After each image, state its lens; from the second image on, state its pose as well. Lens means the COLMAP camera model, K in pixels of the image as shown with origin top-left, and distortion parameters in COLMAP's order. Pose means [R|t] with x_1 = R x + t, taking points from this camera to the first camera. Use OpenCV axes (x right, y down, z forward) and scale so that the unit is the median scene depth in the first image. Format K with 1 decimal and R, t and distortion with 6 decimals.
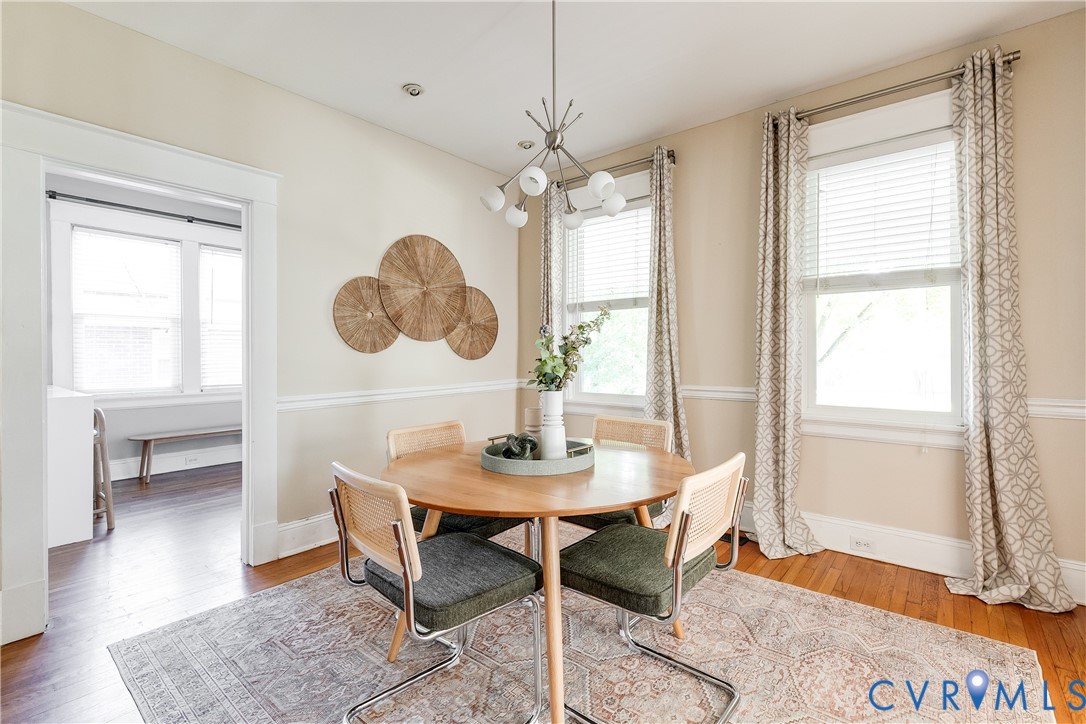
lens RADIAL K [[494.6, 0, 543.0], [0, 494.6, 362.0], [0, 0, 1]] dist [0.001443, 0.000071]
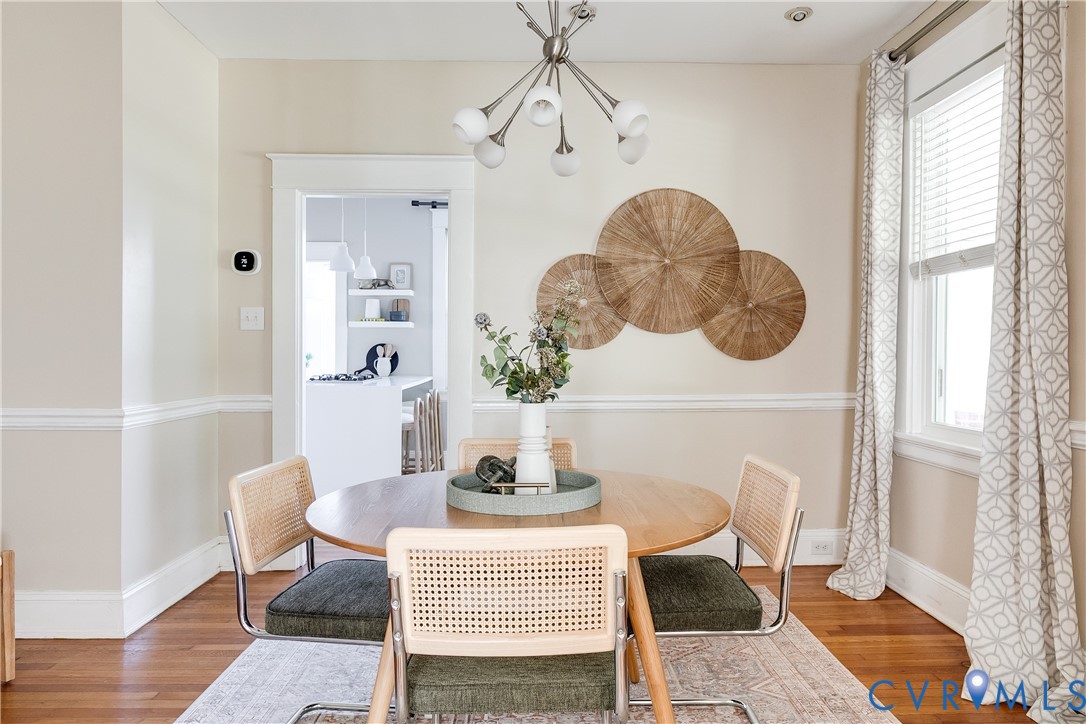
lens RADIAL K [[687.0, 0, 544.2], [0, 687.0, 398.3], [0, 0, 1]] dist [-0.007197, -0.002491]
pose [[0.663008, 0.063400, -0.745923, 0.424545], [-0.018344, 0.997484, 0.068477, -0.011611], [0.748388, -0.031717, 0.662503, 0.182775]]
